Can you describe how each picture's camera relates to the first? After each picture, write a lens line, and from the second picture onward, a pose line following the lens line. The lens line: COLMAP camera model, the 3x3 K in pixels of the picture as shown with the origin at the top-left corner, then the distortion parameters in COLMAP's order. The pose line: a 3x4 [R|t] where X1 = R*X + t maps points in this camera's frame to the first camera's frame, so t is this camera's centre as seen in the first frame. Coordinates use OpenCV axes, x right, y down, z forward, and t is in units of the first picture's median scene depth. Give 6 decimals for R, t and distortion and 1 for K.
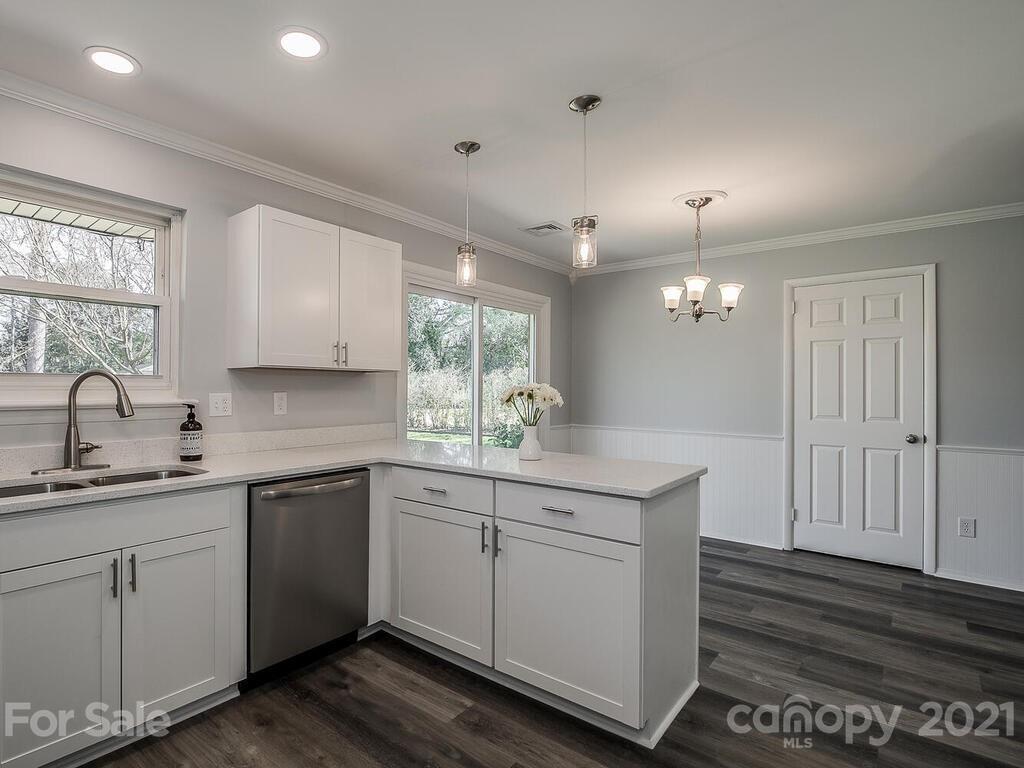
lens RADIAL K [[544.0, 0, 427.1], [0, 544.0, 385.1], [0, 0, 1]] dist [0.003092, 0.000635]
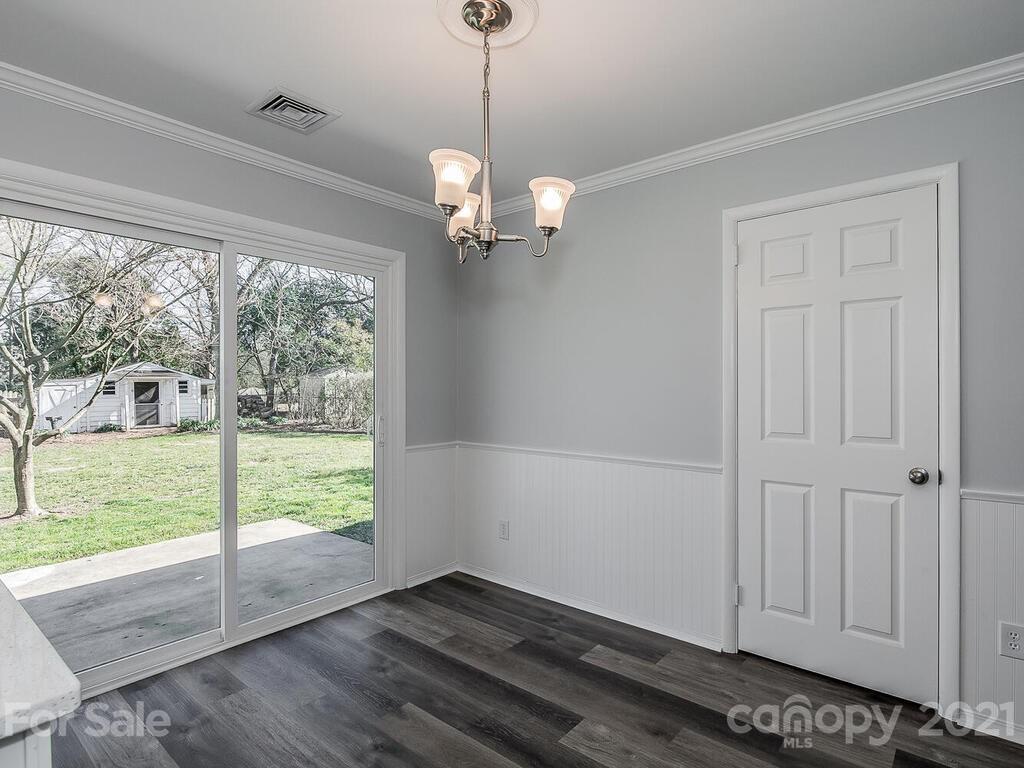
lens RADIAL K [[556.2, 0, 490.4], [0, 556.2, 388.3], [0, 0, 1]] dist [0.000876, 0.000406]
pose [[0.999654, -0.007272, 0.025279, 0.421859], [0.007140, 0.999960, 0.005329, 0.001831], [-0.025317, -0.005147, 0.999666, 0.426464]]
